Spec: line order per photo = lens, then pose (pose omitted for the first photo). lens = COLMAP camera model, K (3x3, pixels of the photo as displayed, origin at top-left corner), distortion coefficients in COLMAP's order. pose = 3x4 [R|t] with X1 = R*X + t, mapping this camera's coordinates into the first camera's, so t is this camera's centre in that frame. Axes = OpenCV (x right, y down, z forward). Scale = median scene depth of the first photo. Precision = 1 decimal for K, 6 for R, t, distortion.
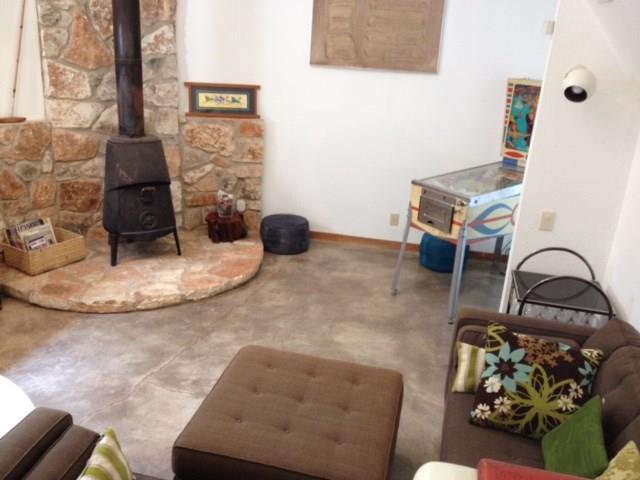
lens RADIAL K [[601.2, 0, 307.9], [0, 601.2, 240.4], [0, 0, 1]] dist [0.153558, -0.299012]
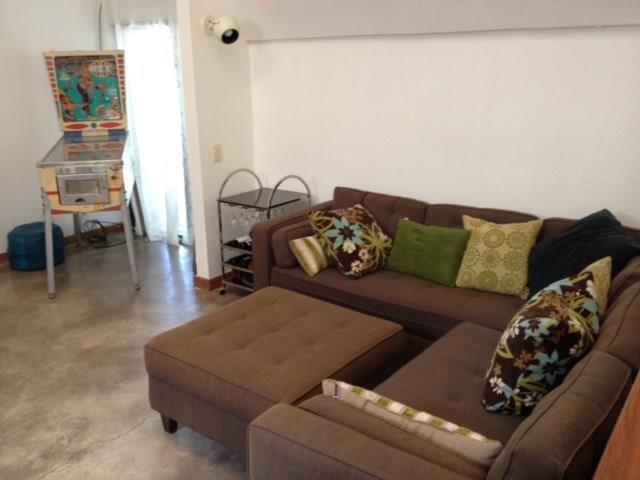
lens RADIAL K [[601.2, 0, 307.9], [0, 601.2, 240.4], [0, 0, 1]] dist [0.153558, -0.299012]
pose [[0.415689, -0.324287, 0.849729, -0.434588], [0.344977, 0.920678, 0.182601, -0.021651], [-0.841542, 0.217232, 0.494588, 0.232070]]
